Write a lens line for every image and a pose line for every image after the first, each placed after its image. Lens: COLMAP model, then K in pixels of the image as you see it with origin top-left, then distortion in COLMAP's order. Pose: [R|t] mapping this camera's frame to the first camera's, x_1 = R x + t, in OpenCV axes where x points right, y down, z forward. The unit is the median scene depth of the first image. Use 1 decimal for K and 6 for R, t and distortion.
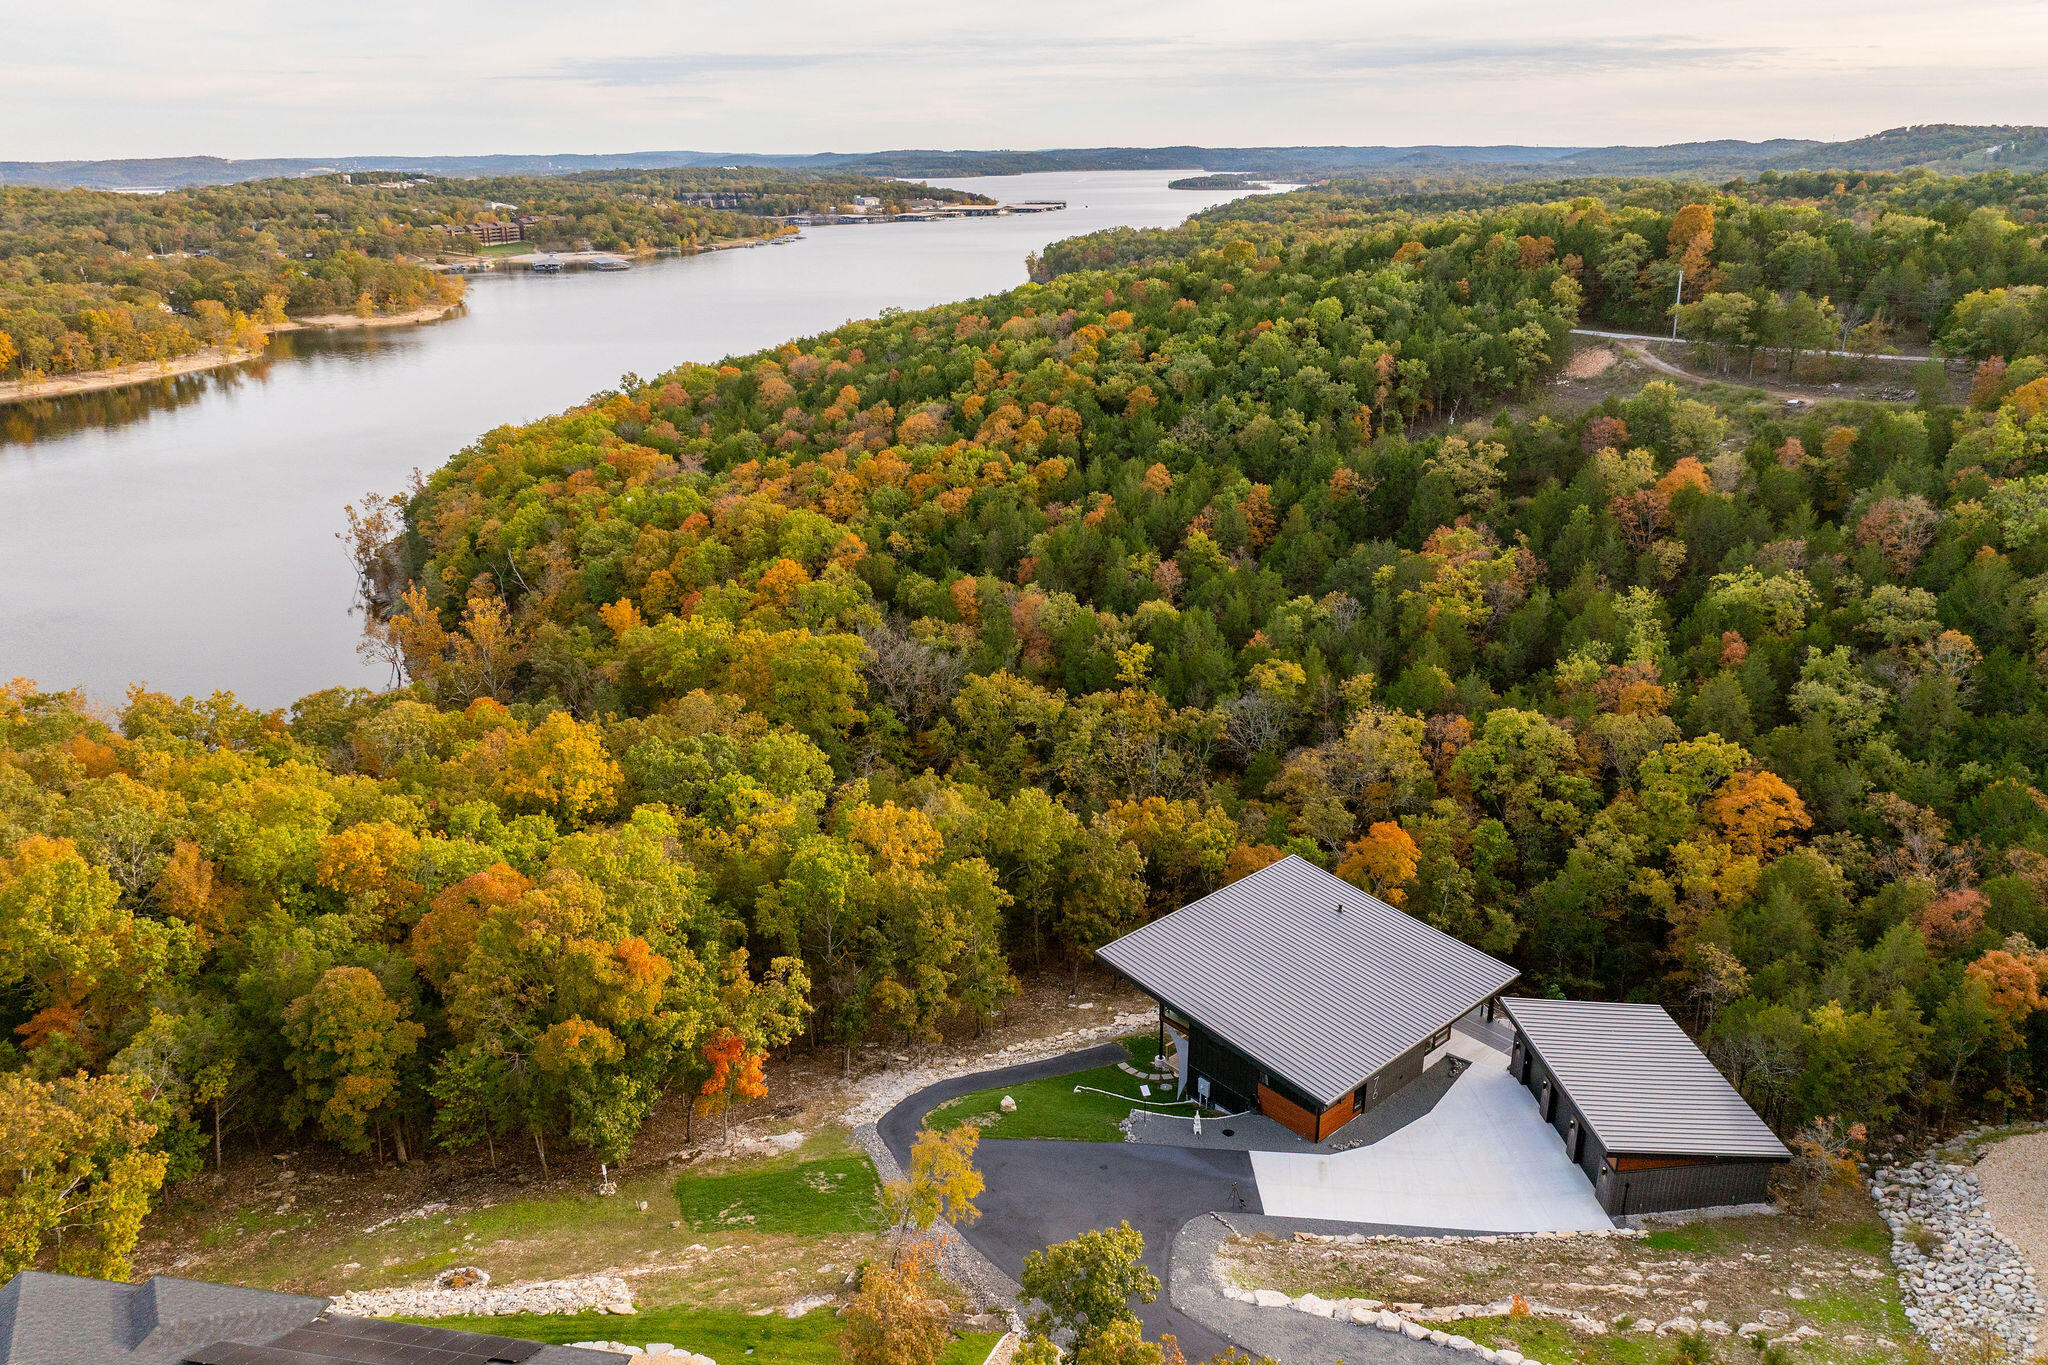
lens RADIAL K [[1416.3, 0, 1024.0], [0, 1416.3, 682.5], [0, 0, 1]] dist [0.007890, 0.001128]
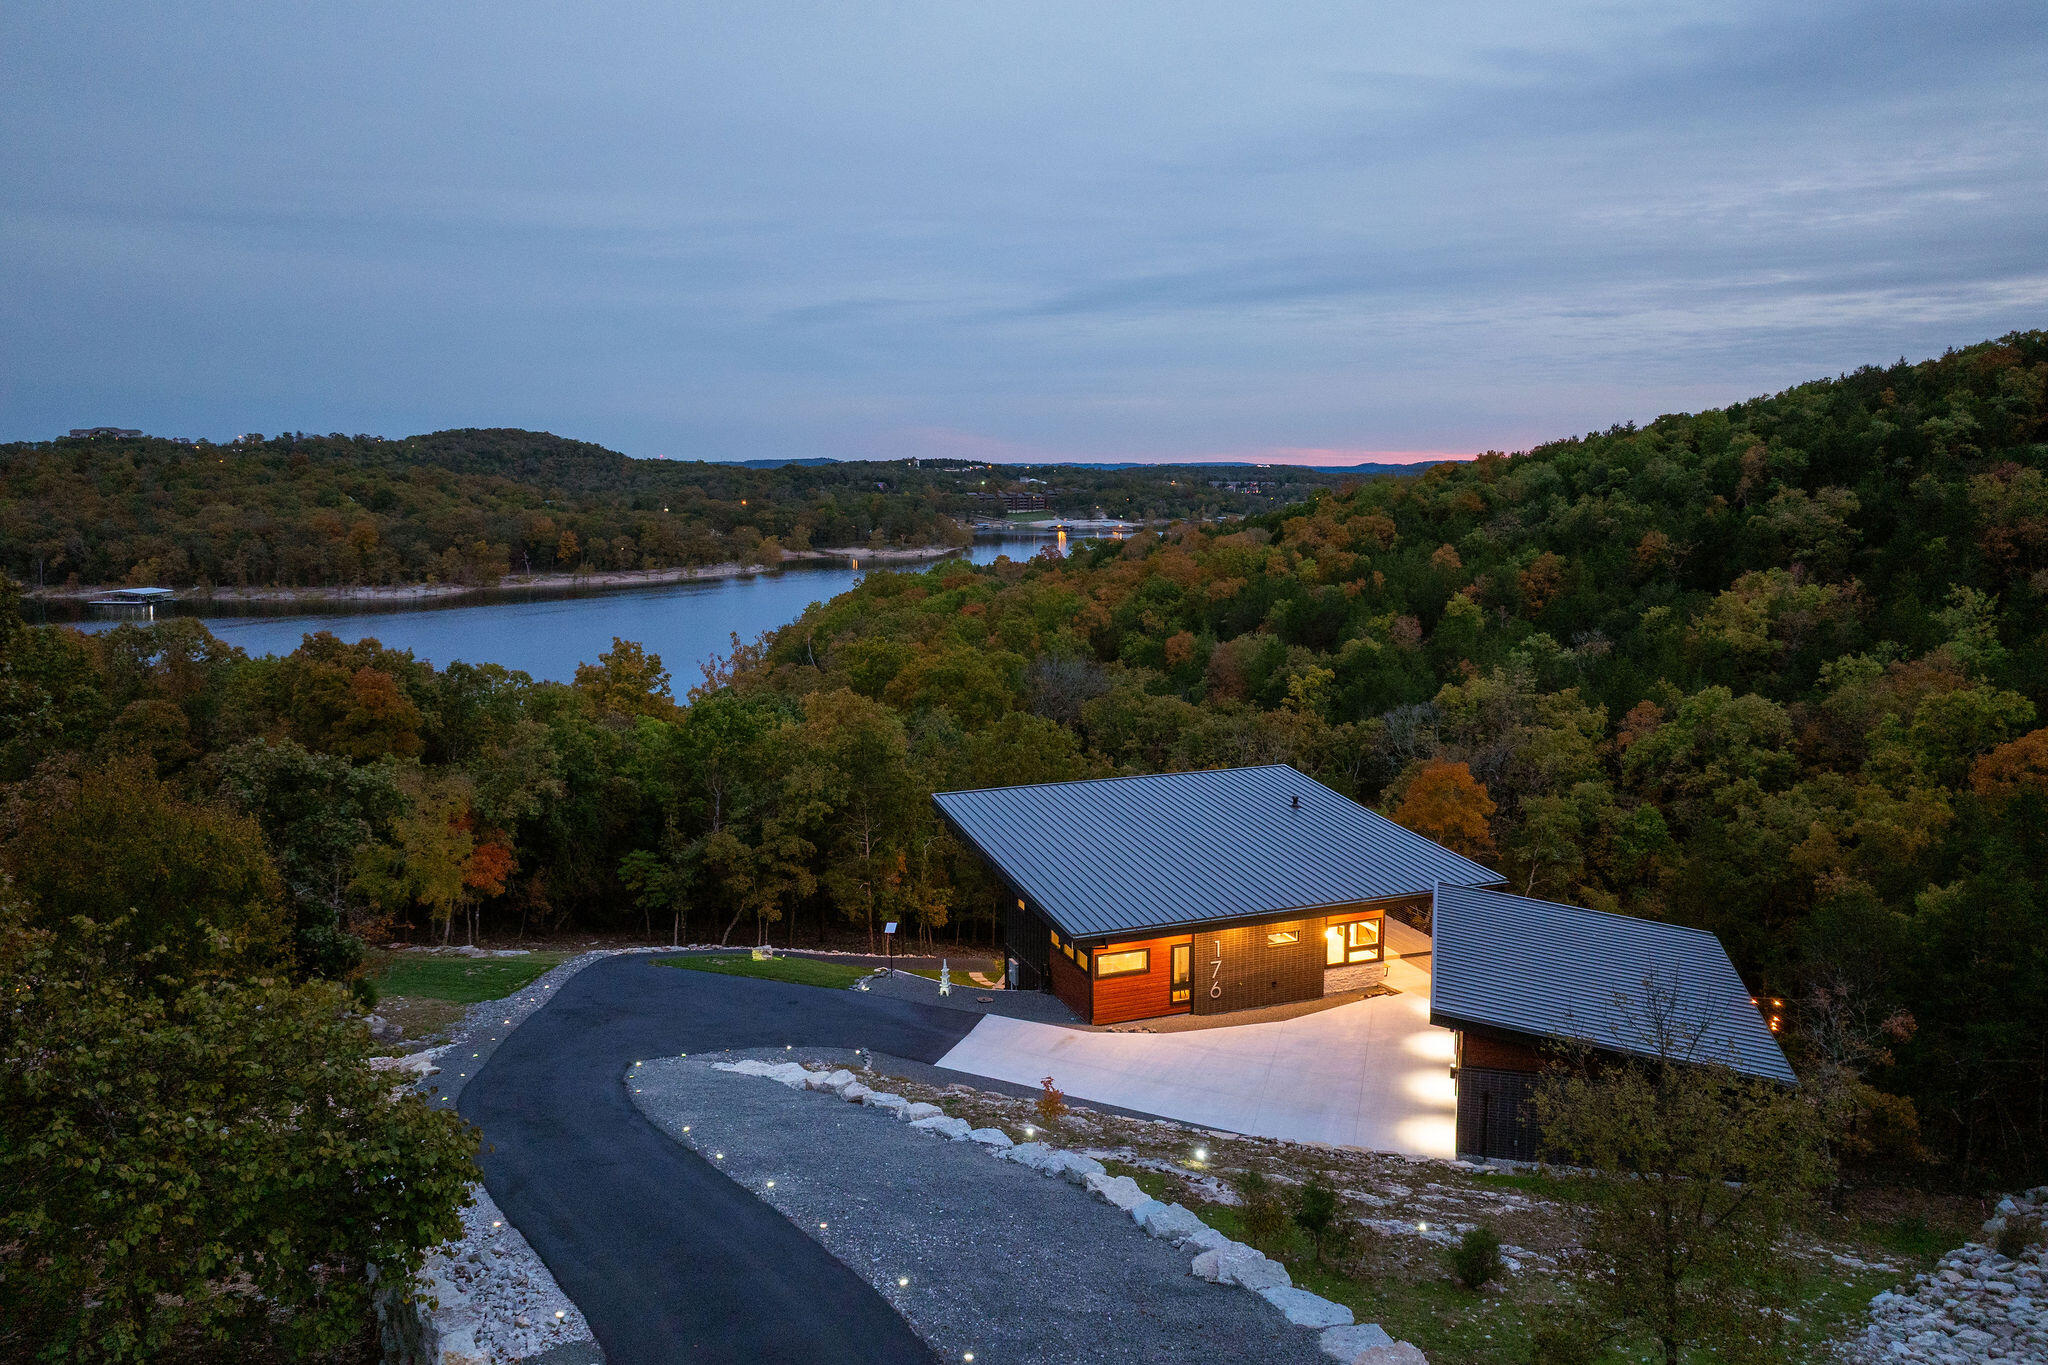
lens RADIAL K [[1429.3, 0, 1024.0], [0, 1429.3, 682.5], [0, 0, 1]] dist [-0.005903, -0.001008]
pose [[0.944630, 0.058779, -0.322829, 0.150186], [-0.115303, 0.980545, -0.158858, 0.107386], [0.307211, 0.187285, 0.933030, 0.124301]]
